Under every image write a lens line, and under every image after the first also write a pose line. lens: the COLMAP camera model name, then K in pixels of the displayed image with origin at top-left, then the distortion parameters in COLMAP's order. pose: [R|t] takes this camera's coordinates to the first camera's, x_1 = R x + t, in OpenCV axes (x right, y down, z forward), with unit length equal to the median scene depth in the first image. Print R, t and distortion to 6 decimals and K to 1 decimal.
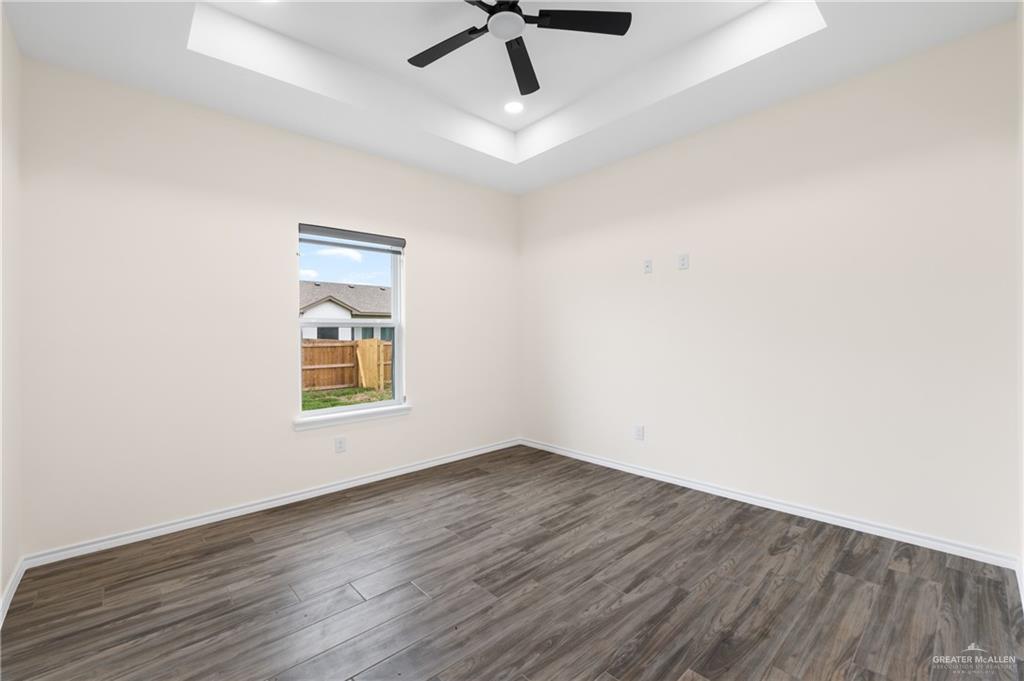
lens RADIAL K [[437.3, 0, 515.3], [0, 437.3, 337.2], [0, 0, 1]] dist [-0.001157, -0.002219]
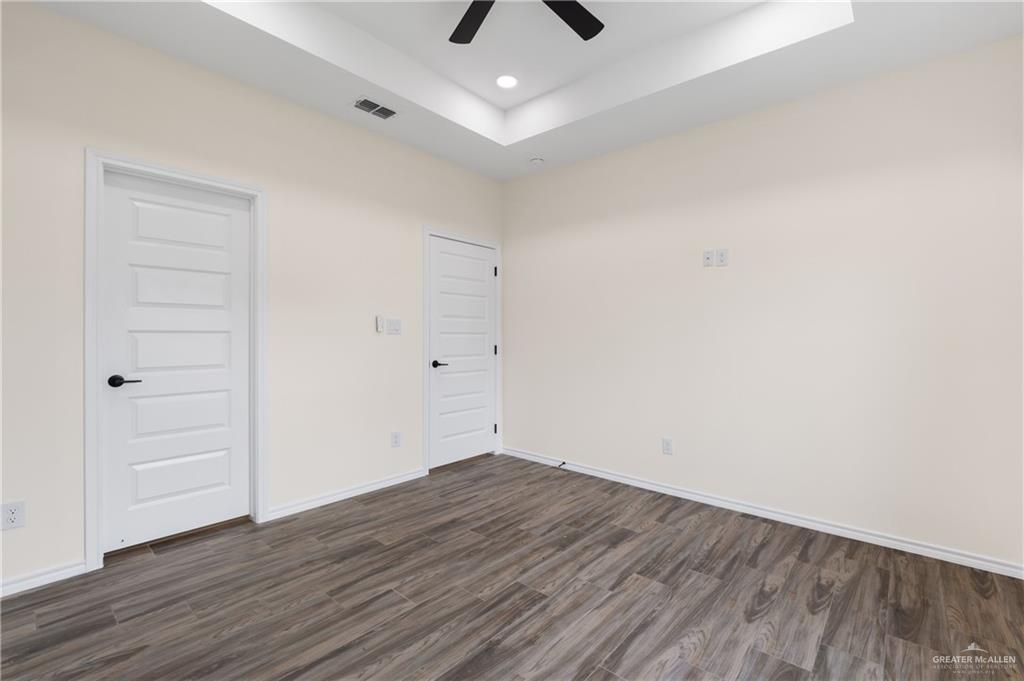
lens RADIAL K [[437.3, 0, 511.1], [0, 437.3, 340.3], [0, 0, 1]] dist [-0.001157, -0.002219]
pose [[-0.995918, 0.008263, -0.089887, 0.061534], [0.006682, 0.999818, 0.017880, -0.008098], [0.090019, 0.017207, -0.995791, 1.960240]]
